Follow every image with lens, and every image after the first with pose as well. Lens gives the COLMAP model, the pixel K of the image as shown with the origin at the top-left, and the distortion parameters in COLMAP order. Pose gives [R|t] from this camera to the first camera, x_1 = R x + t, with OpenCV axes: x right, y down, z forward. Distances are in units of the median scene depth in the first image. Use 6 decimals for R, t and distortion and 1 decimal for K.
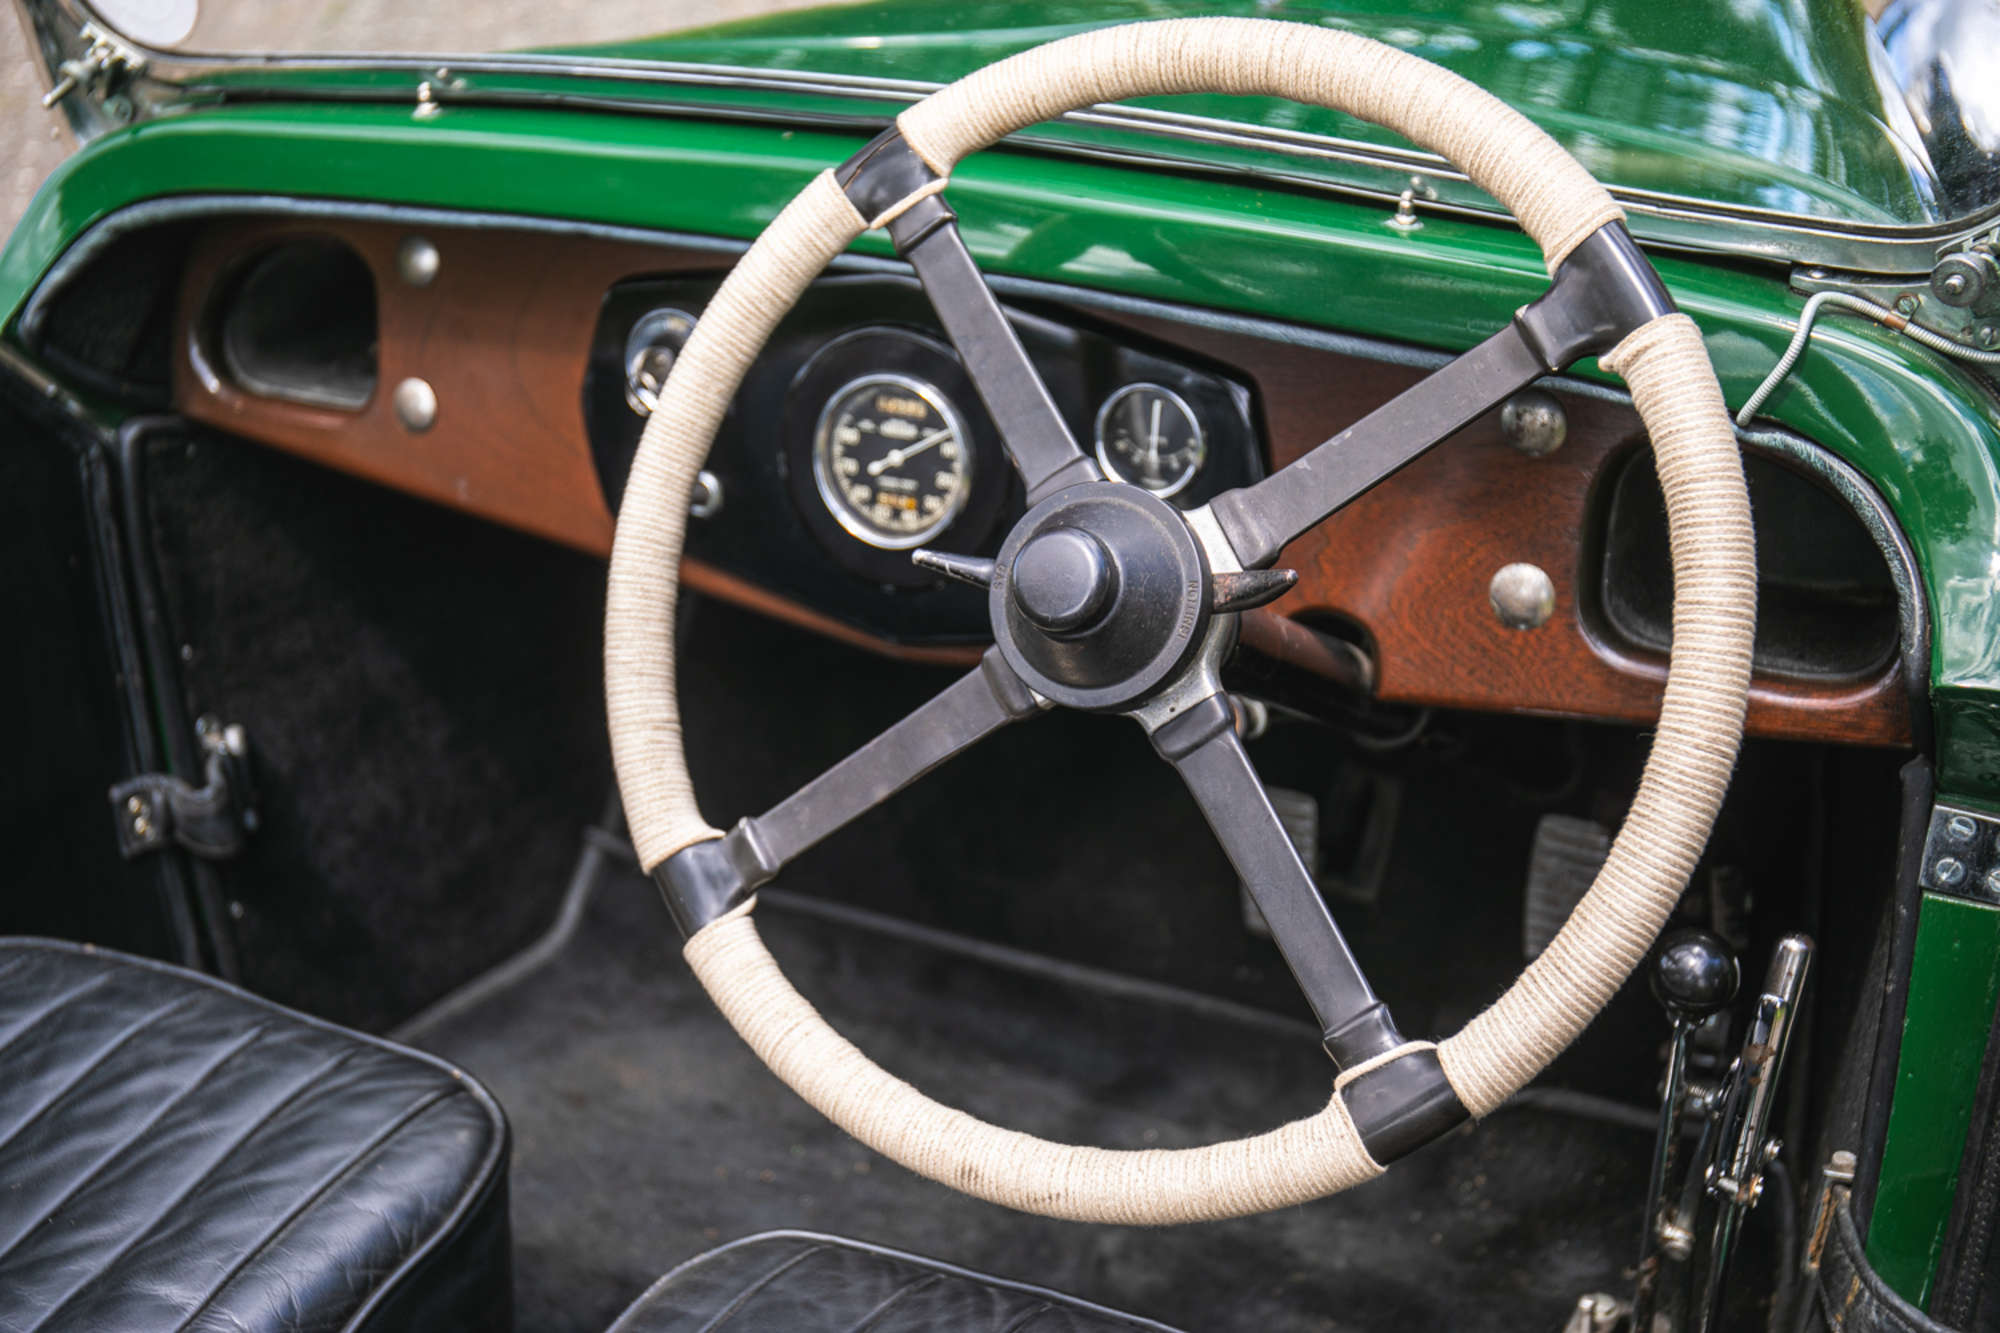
lens RADIAL K [[2597.6, 0, 1002.2], [0, 2597.6, 686.0], [0, 0, 1]] dist [0.020536, 0.082873]
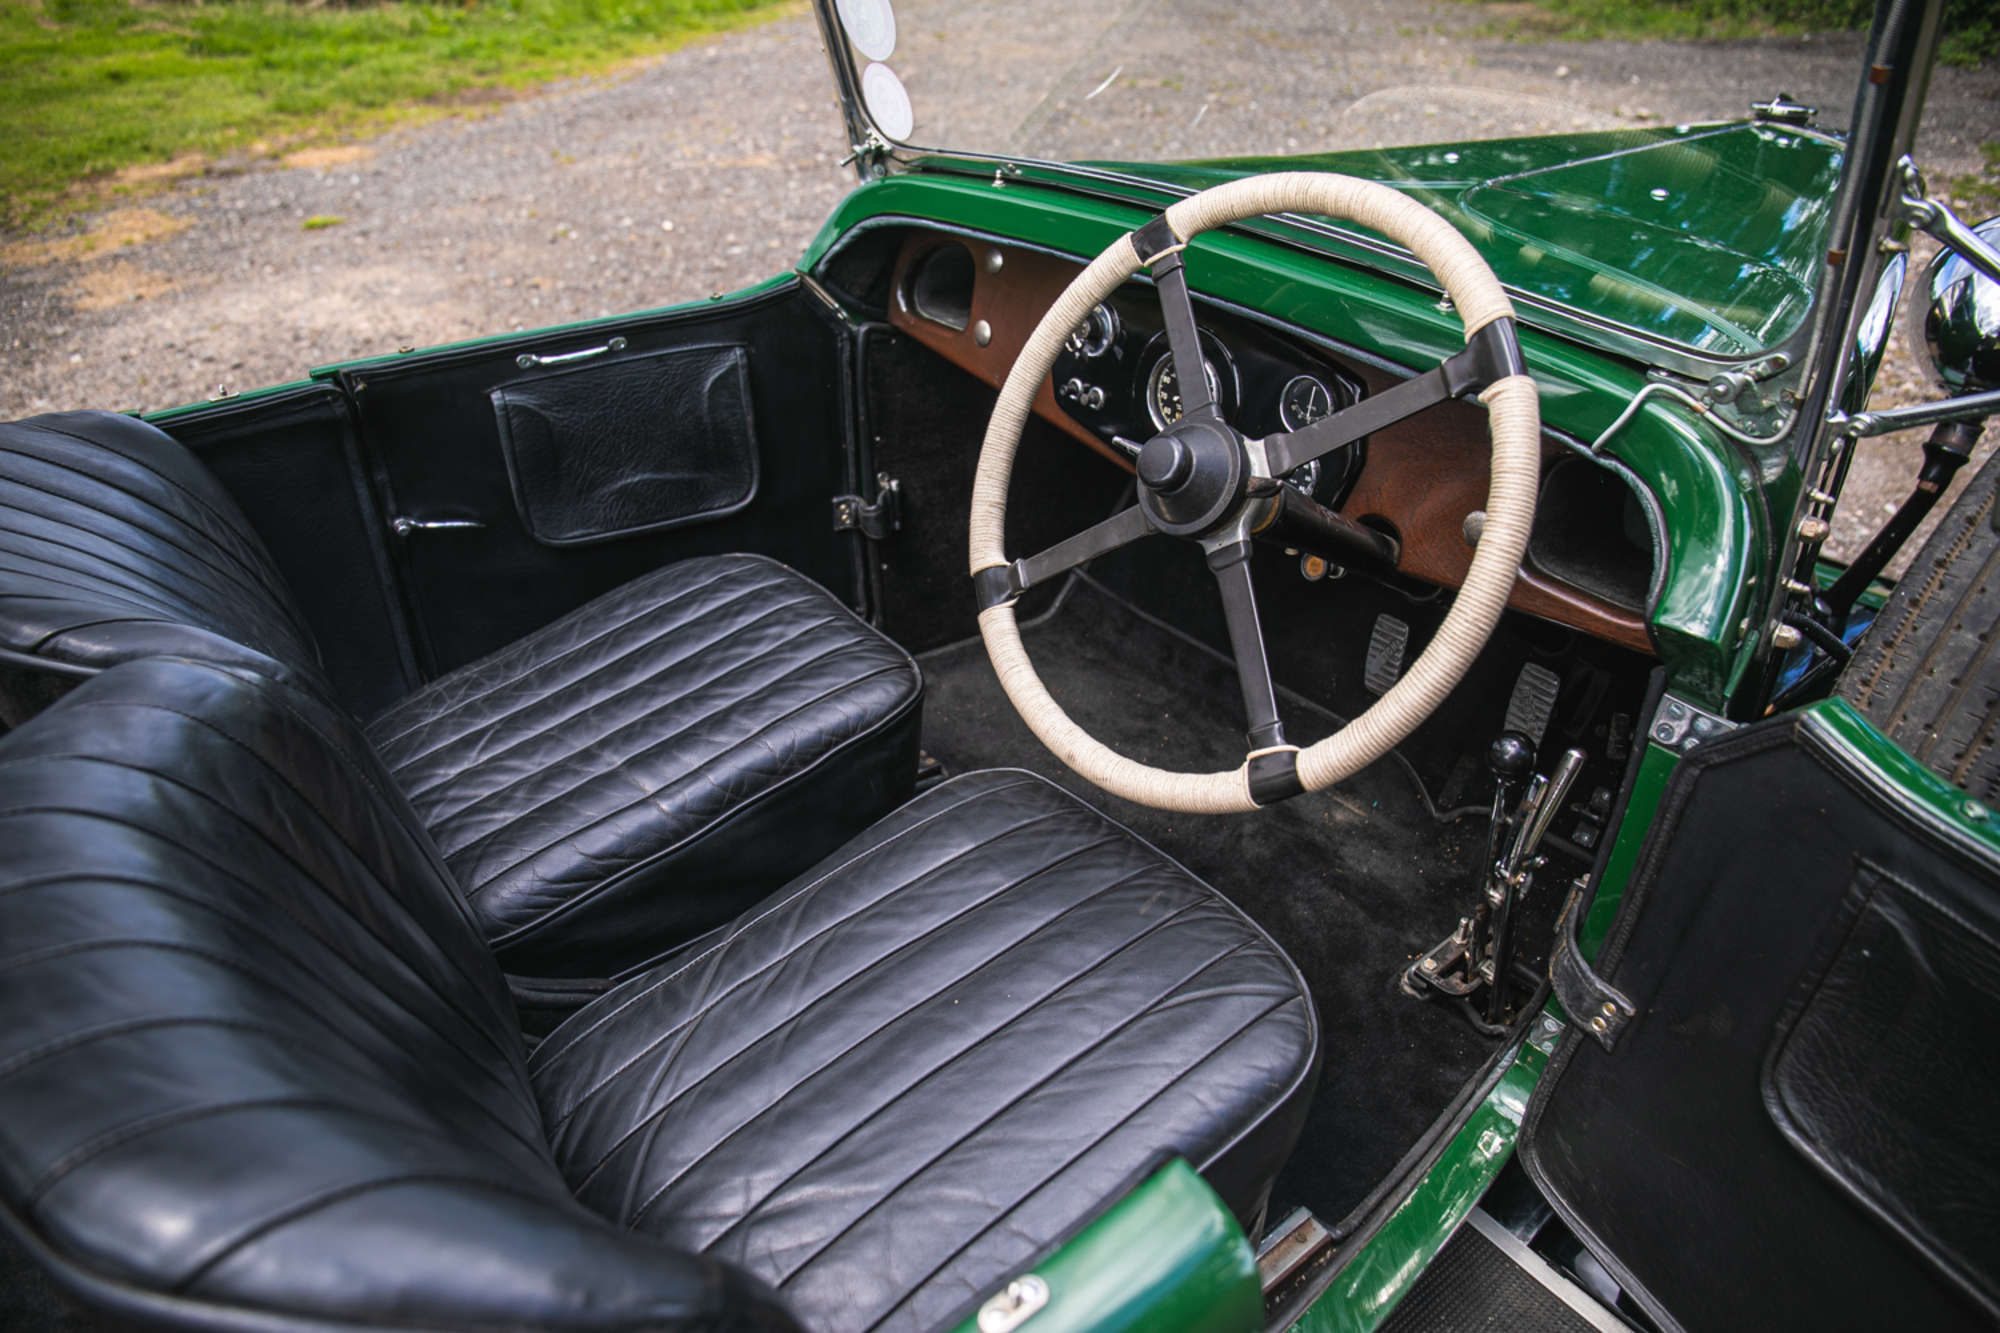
lens RADIAL K [[1331.8, 0, 1000.0], [0, 1331.8, 666.5], [0, 0, 1]] dist [-0.121822, 0.102333]
pose [[0.923135, 0.225795, -0.311189, 0.205203], [-0.188378, 0.971203, 0.145872, -0.013068], [0.335165, -0.076038, 0.939086, 0.045610]]
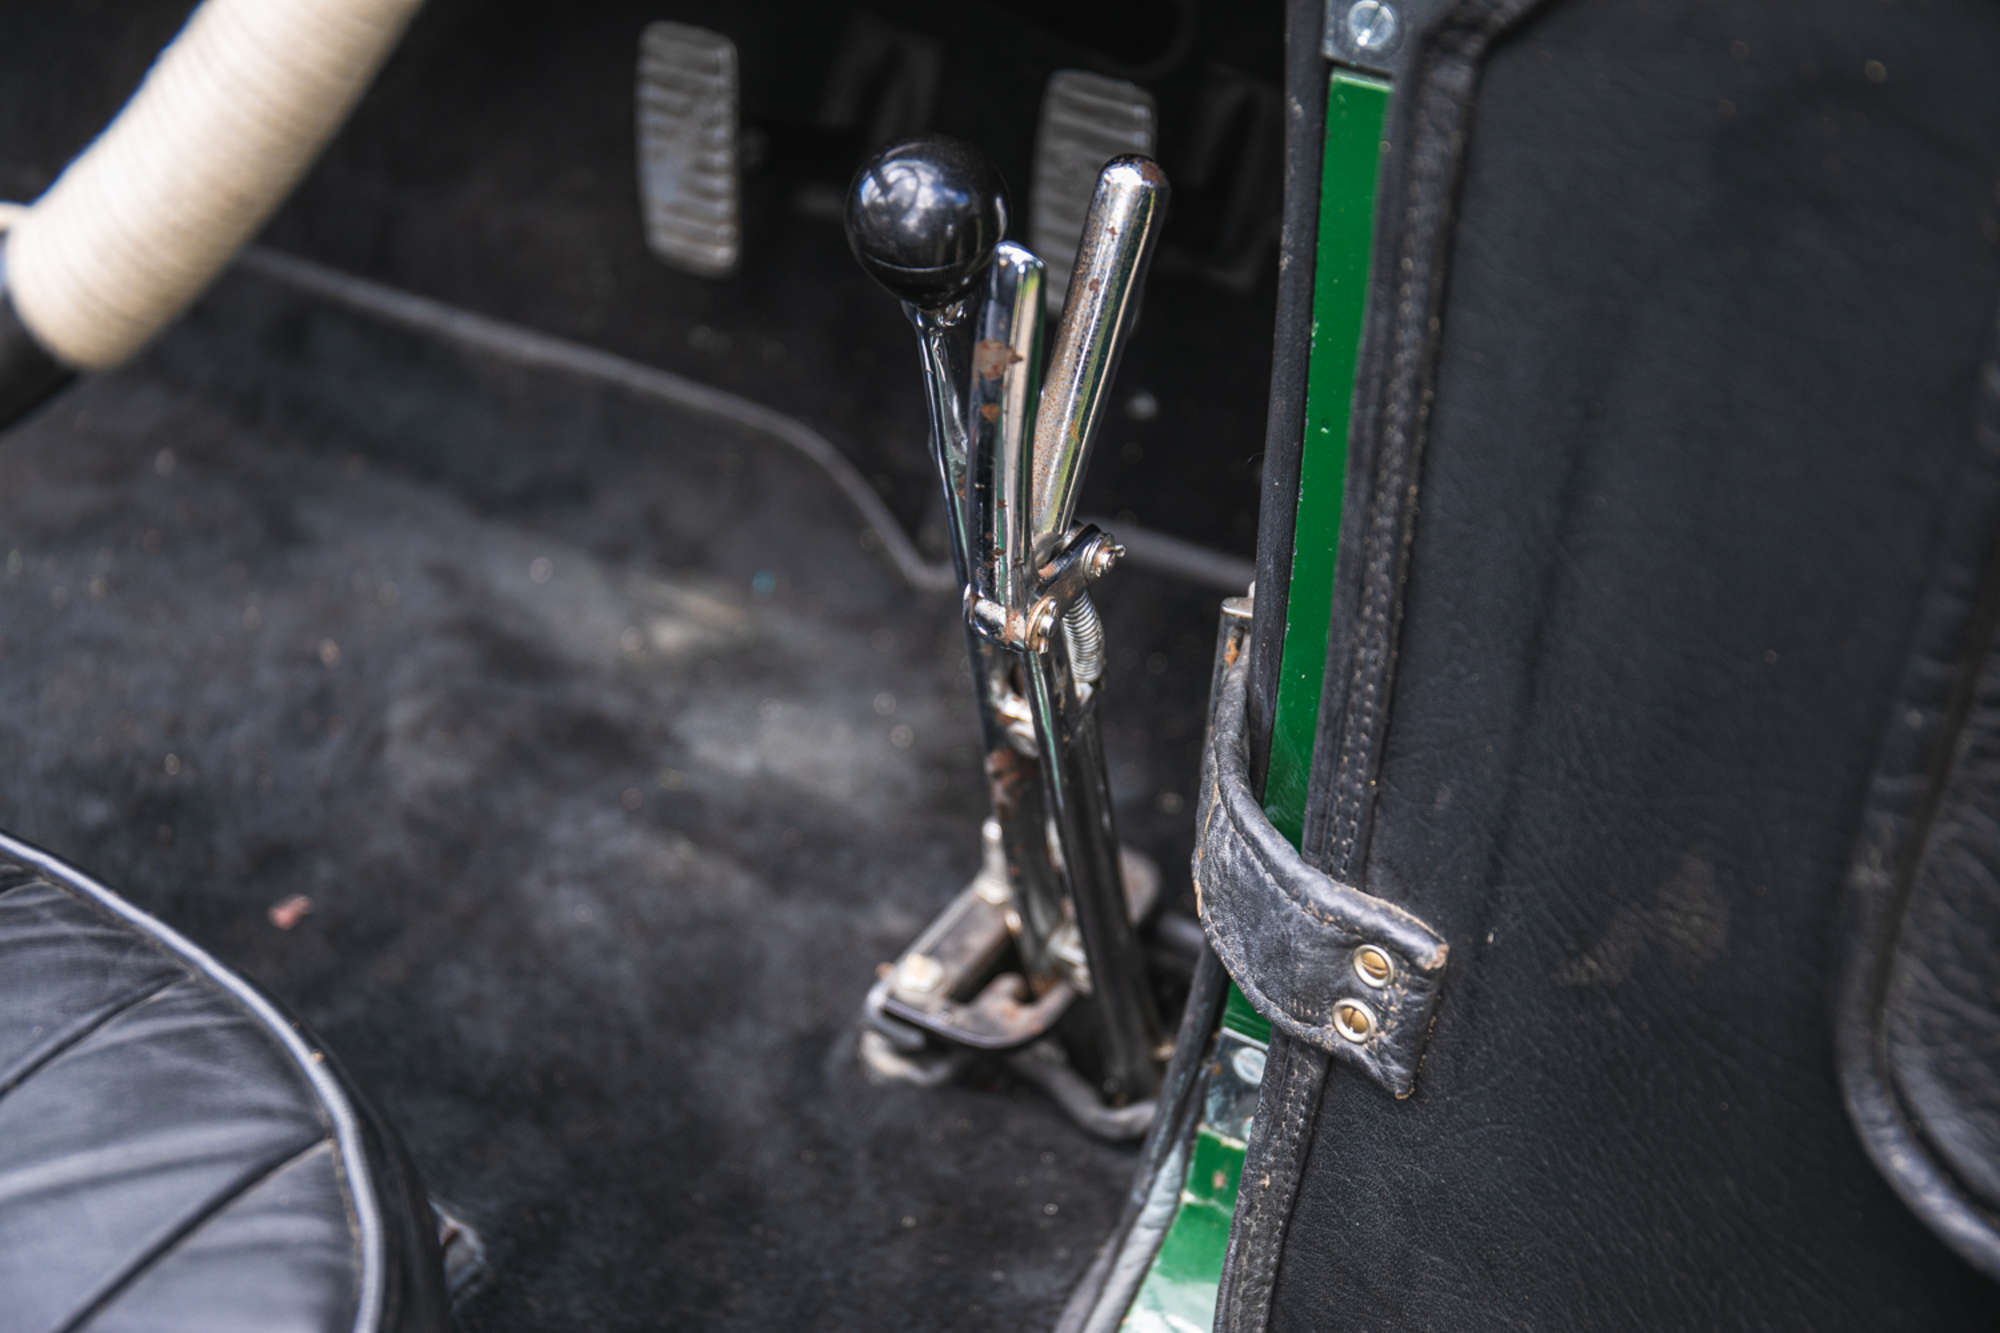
lens RADIAL K [[2947.6, 0, 1000.0], [0, 2947.6, 666.5], [0, 0, 1]] dist [0.010331, -0.010203]
pose [[0.997717, 0.055143, -0.038975, 0.304951], [-0.047997, 0.985111, 0.165084, 0.098698], [0.047498, -0.162836, 0.985509, 0.376364]]
